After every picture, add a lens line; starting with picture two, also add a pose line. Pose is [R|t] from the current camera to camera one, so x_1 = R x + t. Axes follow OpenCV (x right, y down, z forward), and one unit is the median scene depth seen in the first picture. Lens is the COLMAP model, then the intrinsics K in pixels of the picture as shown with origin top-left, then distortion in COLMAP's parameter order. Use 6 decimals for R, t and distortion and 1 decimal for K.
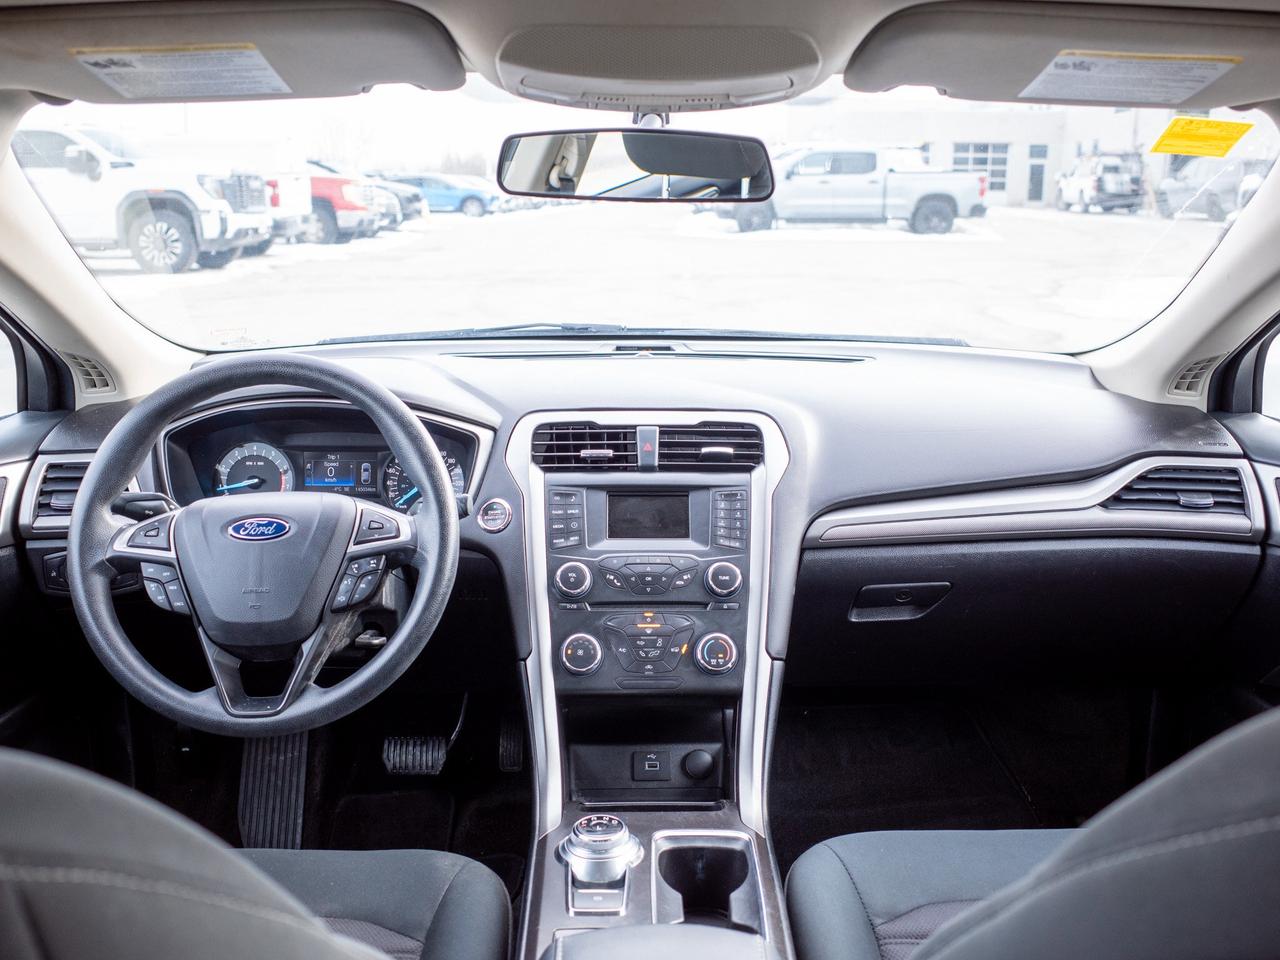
lens RADIAL K [[1175.5, 0, 640.0], [0, 1175.5, 480.0], [0, 0, 1]] dist [-0.041604, 0.007434]
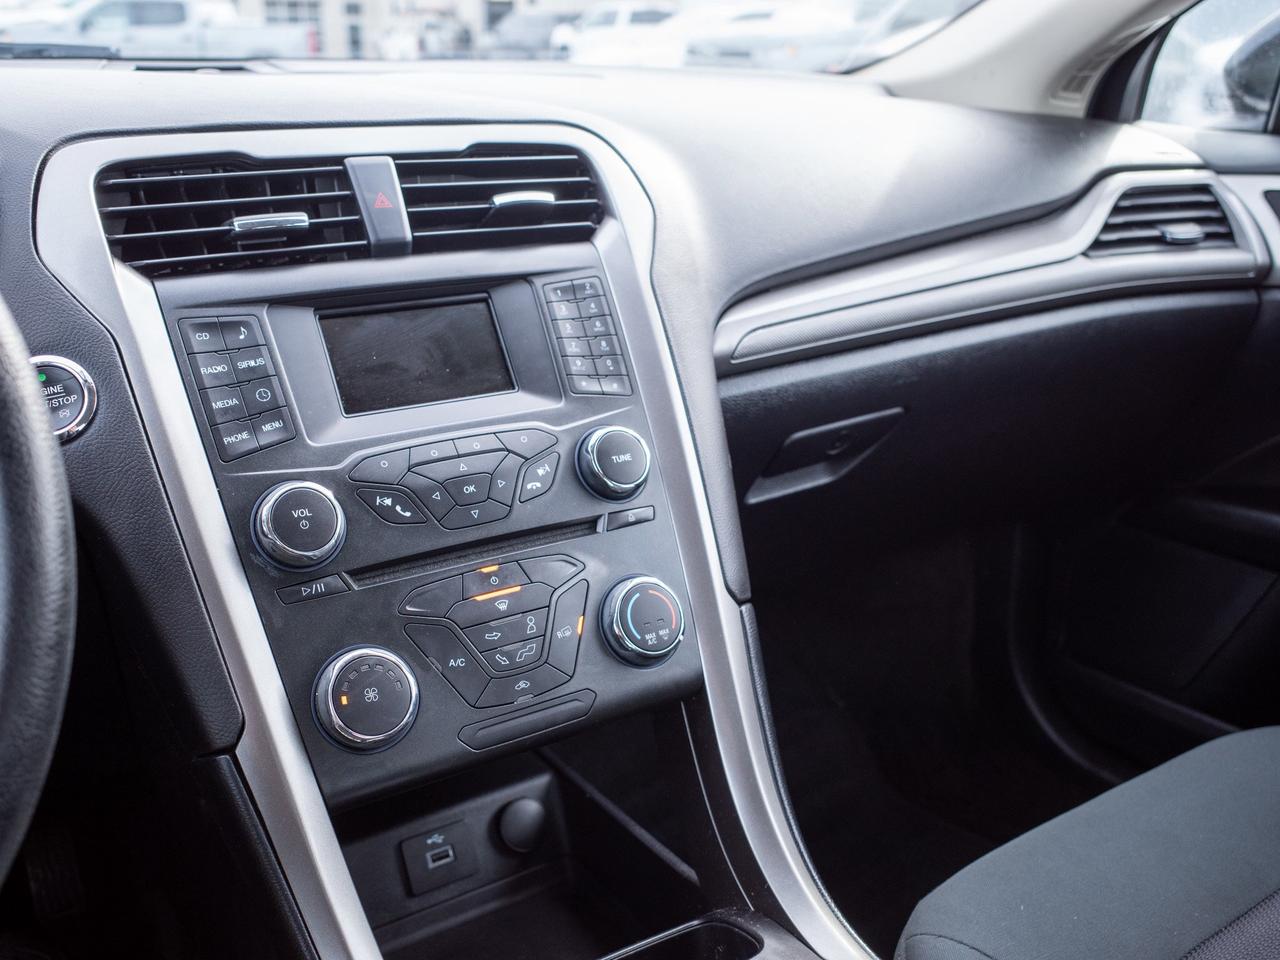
lens RADIAL K [[1175.5, 0, 640.0], [0, 1175.5, 480.0], [0, 0, 1]] dist [-0.041604, 0.007434]
pose [[0.845928, -0.174723, 0.503862, -0.155092], [0.124269, 0.983380, 0.132370, 0.029676], [-0.518616, -0.049361, 0.853581, 0.577056]]
